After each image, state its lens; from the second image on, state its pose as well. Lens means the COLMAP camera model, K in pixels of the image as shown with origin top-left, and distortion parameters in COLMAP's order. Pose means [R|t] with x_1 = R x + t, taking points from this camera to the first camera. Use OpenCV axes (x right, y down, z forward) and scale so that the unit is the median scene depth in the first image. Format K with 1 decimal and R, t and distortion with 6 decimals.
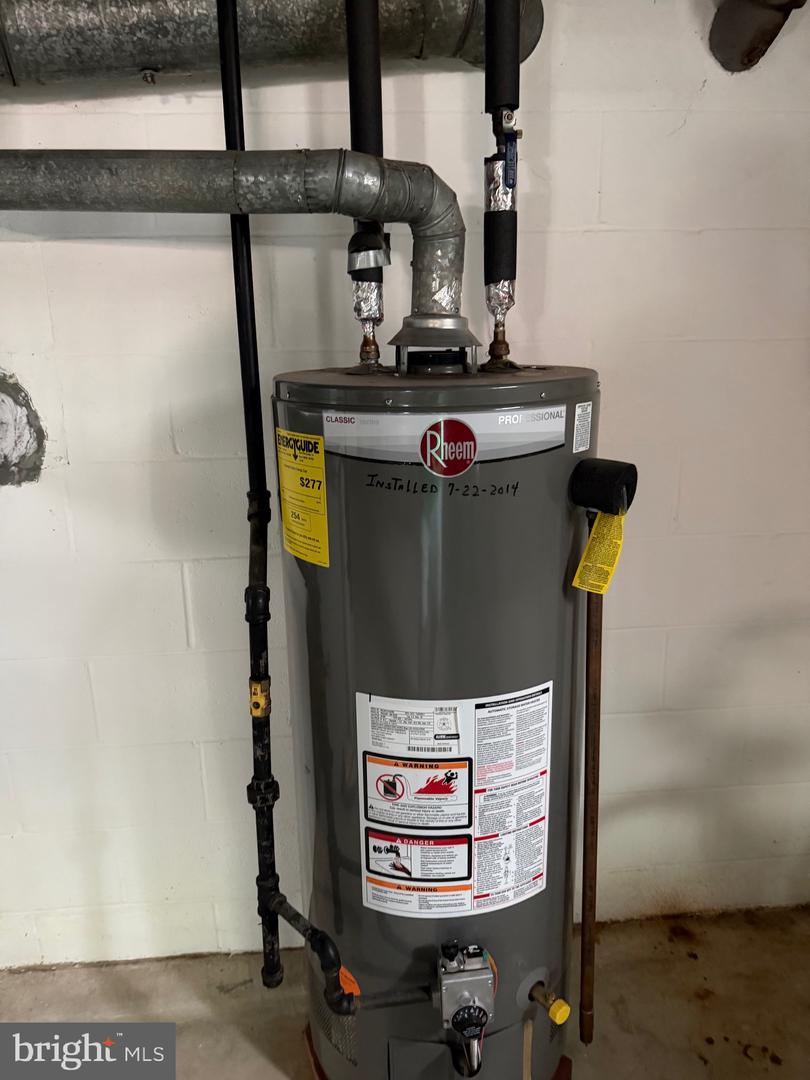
lens RADIAL K [[753.6, 0, 397.2], [0, 753.6, 540.4], [0, 0, 1]] dist [0.004600, -0.005611]
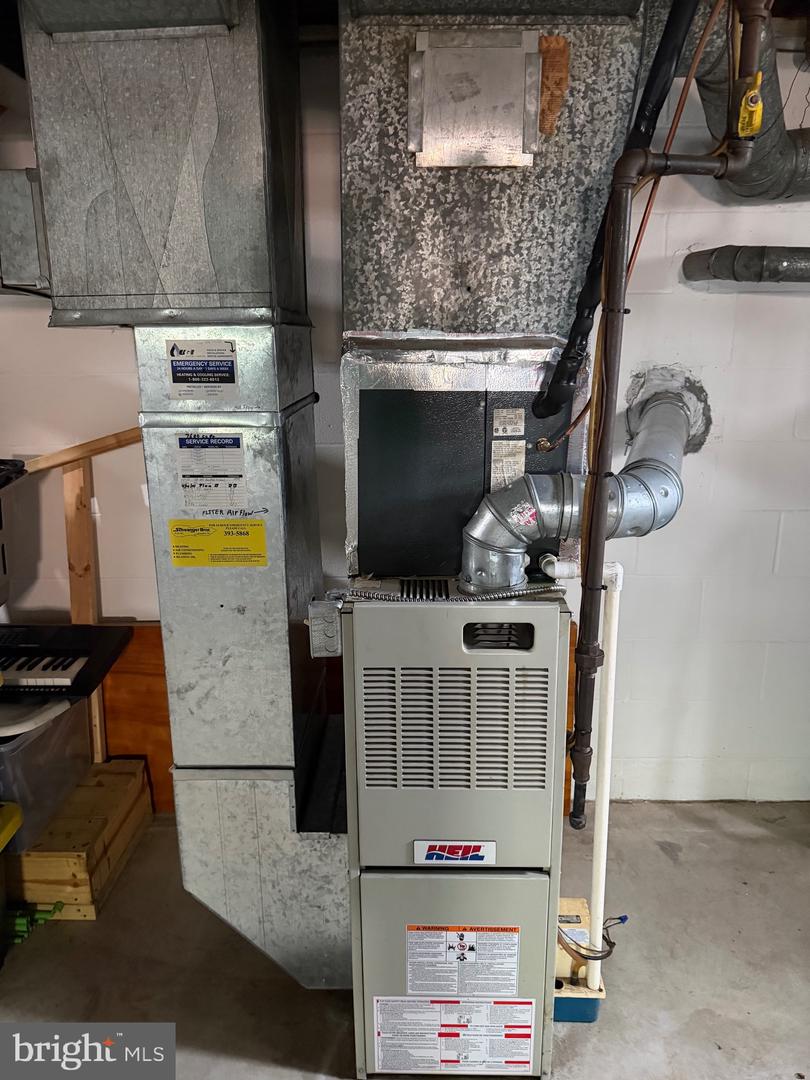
lens RADIAL K [[753.6, 0, 409.6], [0, 753.6, 547.7], [0, 0, 1]] dist [0.004600, -0.005611]
pose [[0.995280, 0.035607, -0.090276, -1.113899], [-0.036055, 0.999344, -0.003332, 0.165133], [0.090098, 0.006571, 0.995911, -0.653308]]
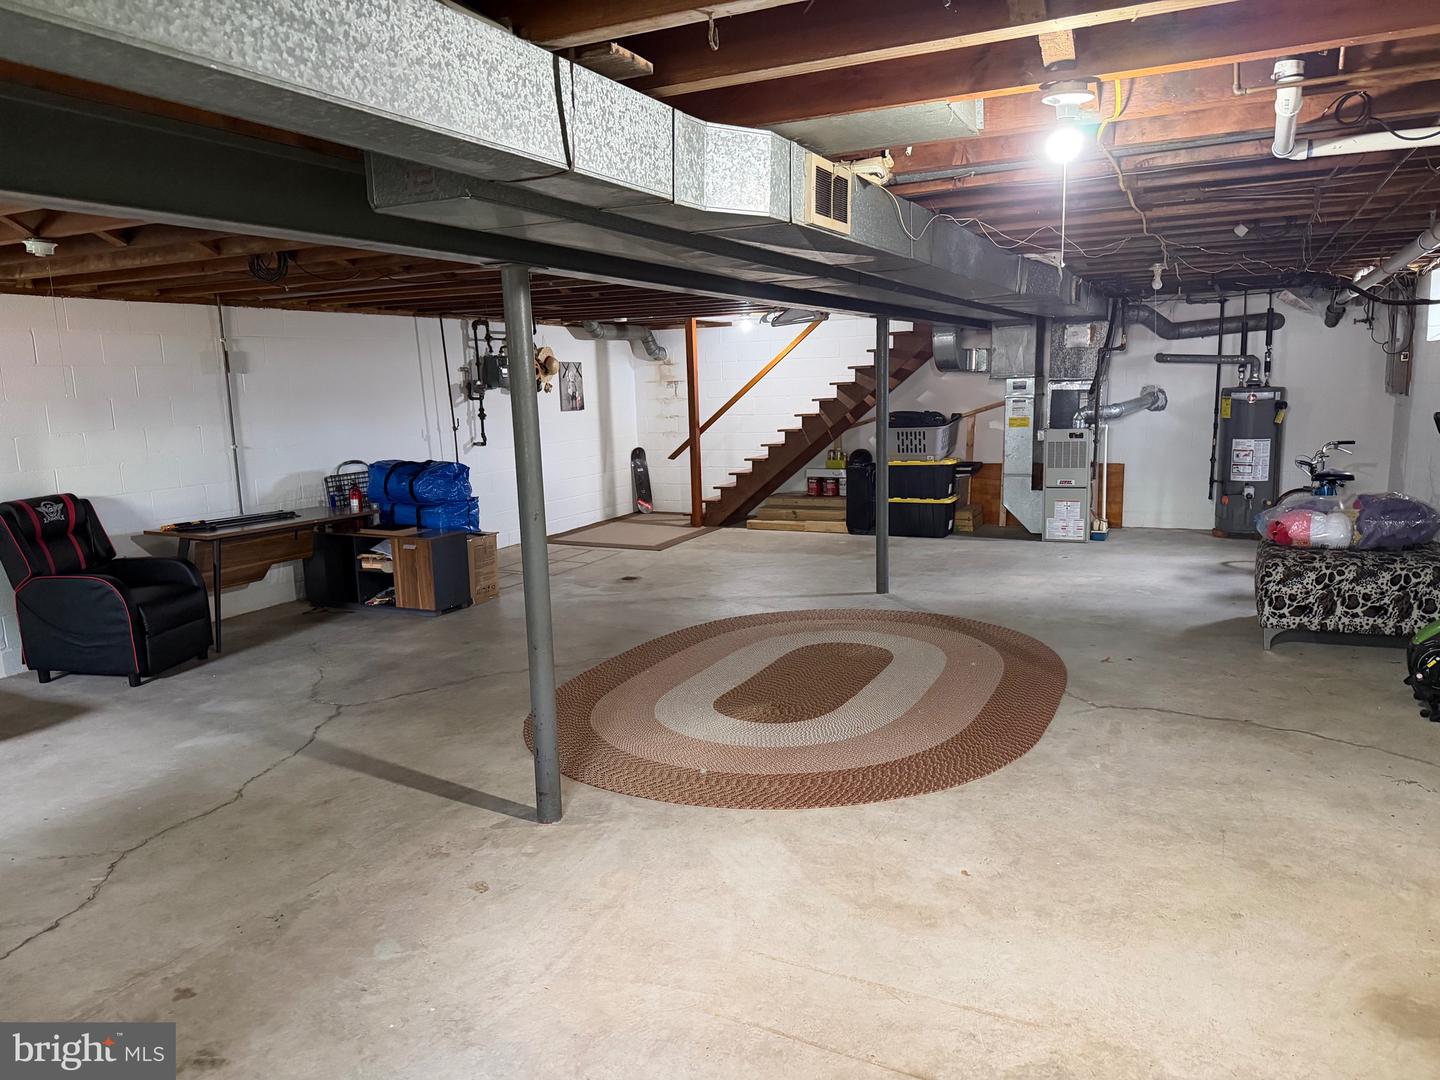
lens RADIAL K [[1004.7, 0, 706.4], [0, 1004.7, 544.4], [0, 0, 1]] dist [0.004600, -0.005611]
pose [[0.844621, 0.079023, -0.529500, 0.669781], [-0.133090, 0.988990, -0.064699, 1.983489], [0.518558, 0.125117, 0.845839, -7.393115]]
